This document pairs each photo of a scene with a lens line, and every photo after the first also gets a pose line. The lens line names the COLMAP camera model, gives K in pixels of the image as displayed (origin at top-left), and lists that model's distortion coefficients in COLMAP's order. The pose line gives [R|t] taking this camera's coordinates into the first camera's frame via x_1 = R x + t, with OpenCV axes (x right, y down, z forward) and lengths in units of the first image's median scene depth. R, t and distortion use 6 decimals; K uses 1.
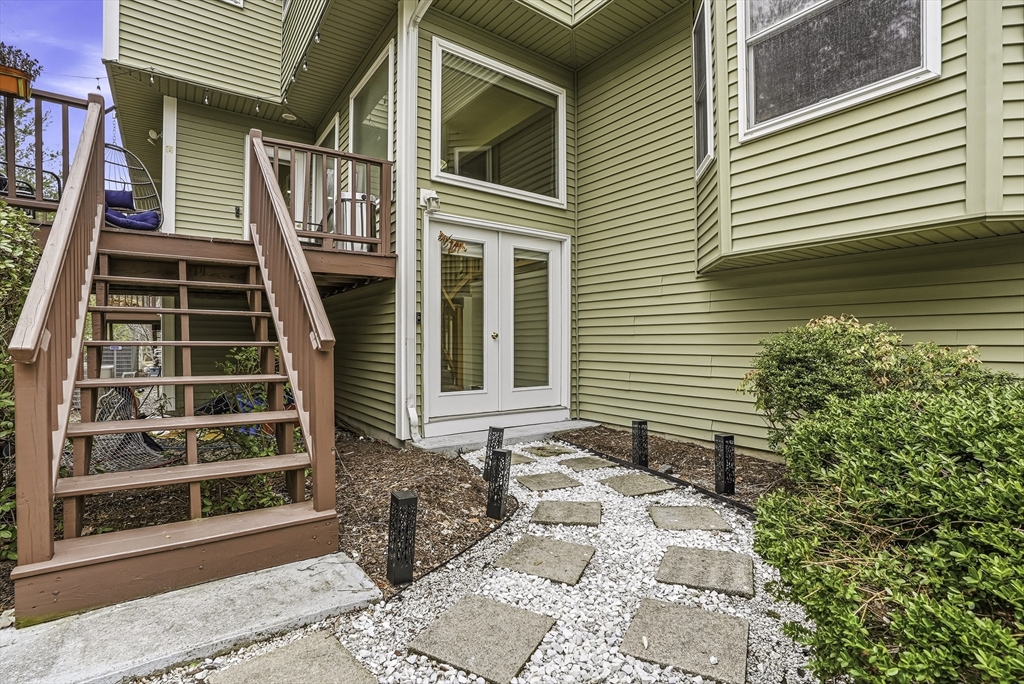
lens RADIAL K [[477.7, 0, 511.6], [0, 477.7, 344.0], [0, 0, 1]] dist [-0.035029, 0.002574]
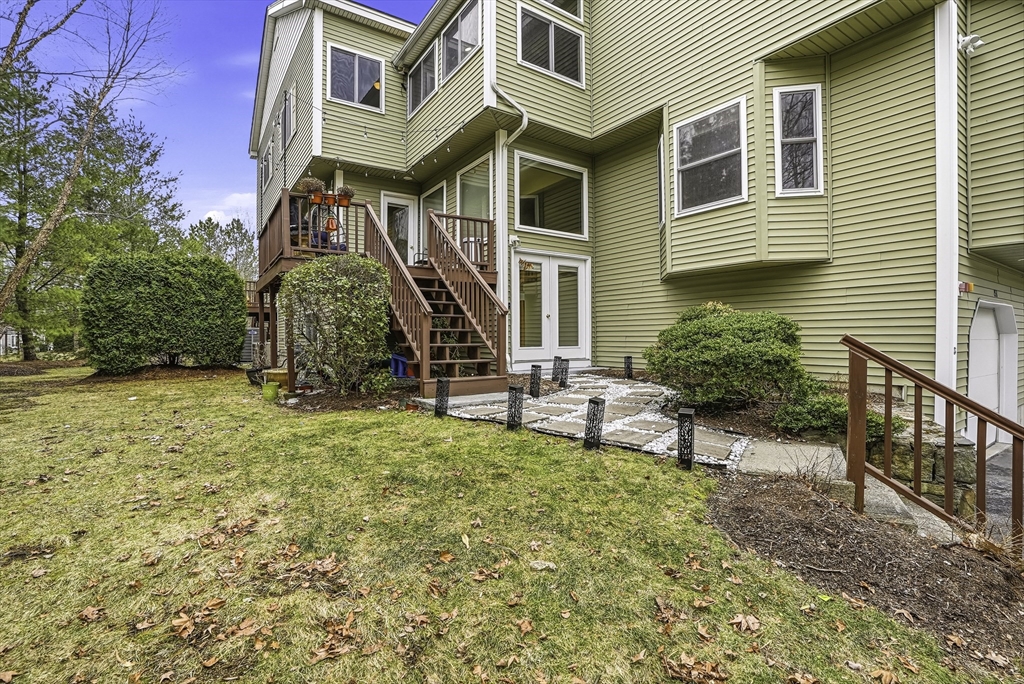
lens RADIAL K [[477.7, 0, 514.9], [0, 477.7, 338.5], [0, 0, 1]] dist [-0.035029, 0.002574]
pose [[0.999699, -0.005789, -0.023820, -0.121047], [0.005772, 0.999983, -0.000806, 0.068830], [0.023825, 0.000668, 0.999716, -0.783185]]
